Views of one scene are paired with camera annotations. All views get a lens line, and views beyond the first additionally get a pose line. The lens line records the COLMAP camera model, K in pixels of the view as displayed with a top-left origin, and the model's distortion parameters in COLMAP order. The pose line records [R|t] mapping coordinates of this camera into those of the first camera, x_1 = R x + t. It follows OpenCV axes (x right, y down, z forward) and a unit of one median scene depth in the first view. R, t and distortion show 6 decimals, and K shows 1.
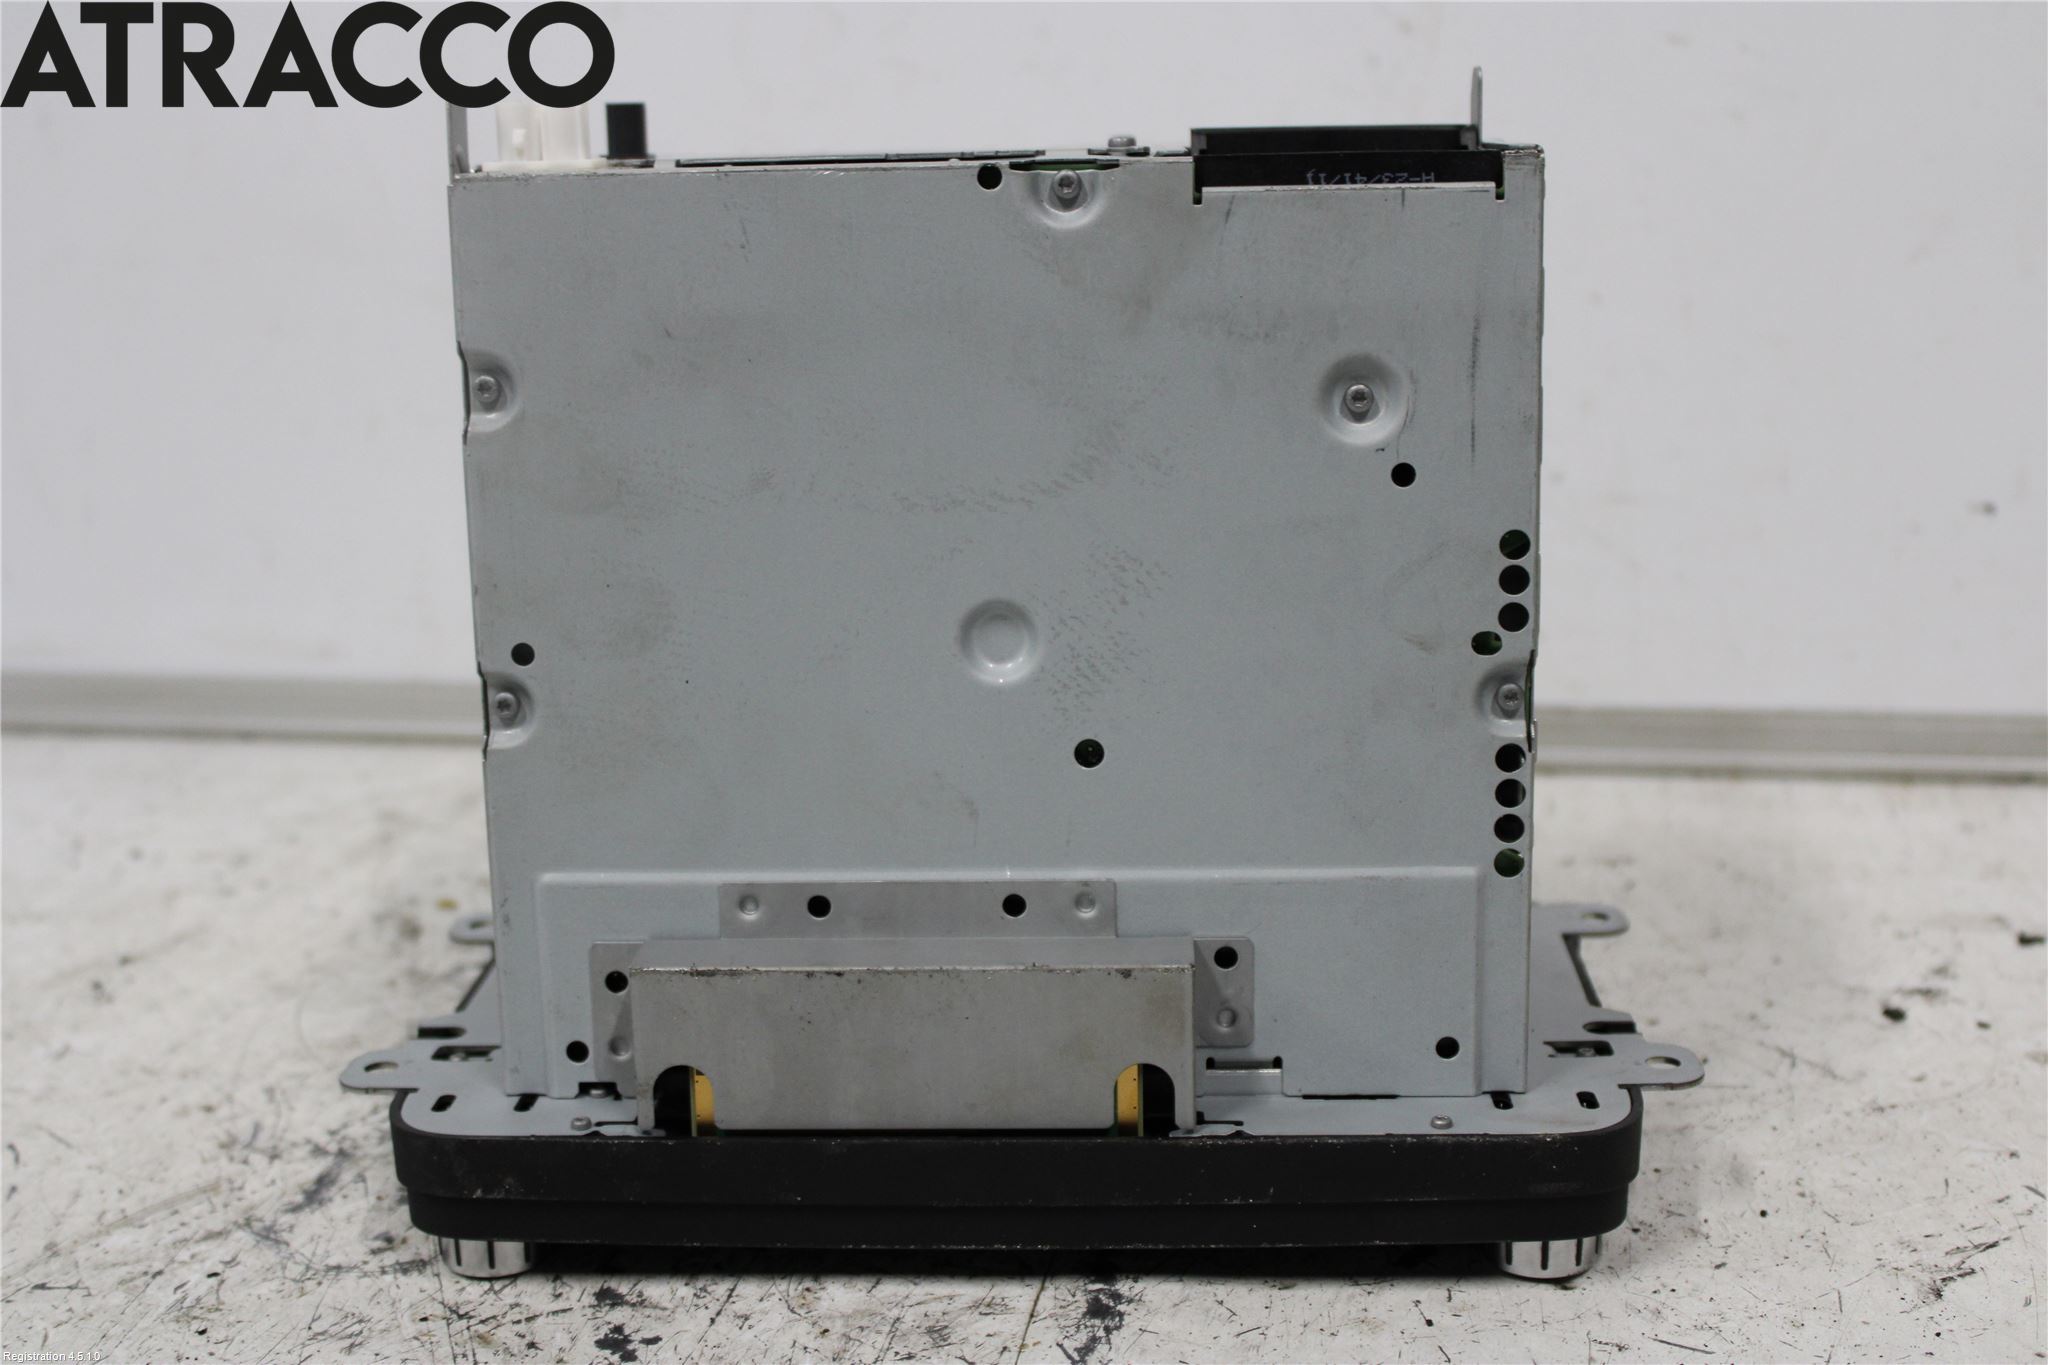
lens RADIAL K [[2852.6, 0, 1024.0], [0, 2852.6, 682.5], [0, 0, 1]] dist [-0.007586, -0.014649]
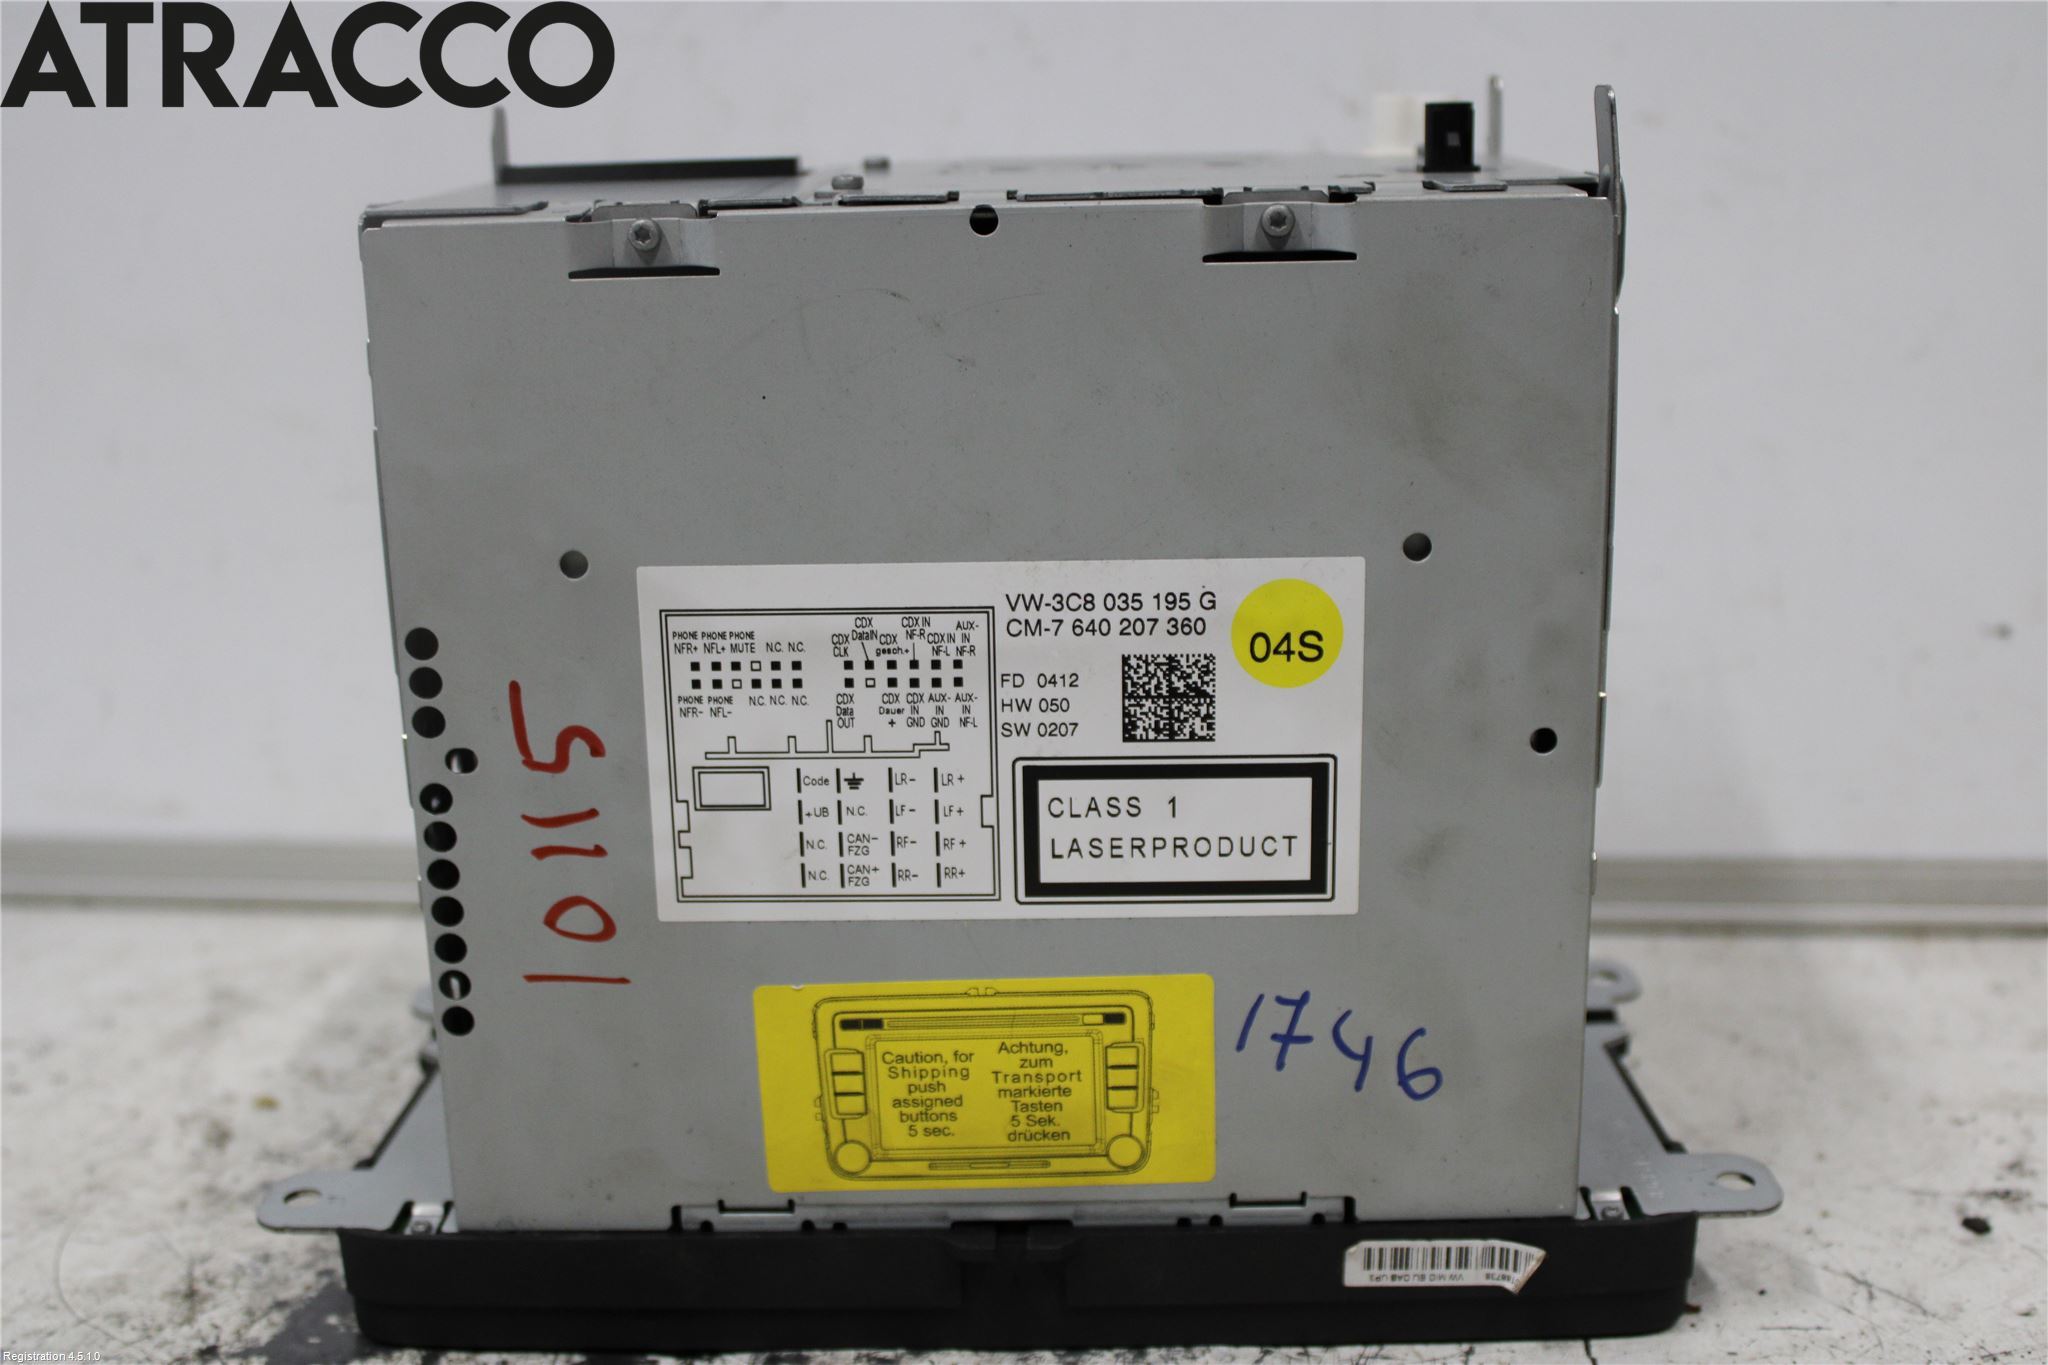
lens RADIAL K [[2433.8, 0, 1024.0], [0, 2433.8, 682.5], [0, 0, 1]] dist [-0.073595, 0.004120]
pose [[0.999557, -0.009016, 0.028366, 0.007180], [0.010669, 0.998221, -0.058654, -0.003898], [-0.027787, 0.058930, 0.997875, 0.272962]]
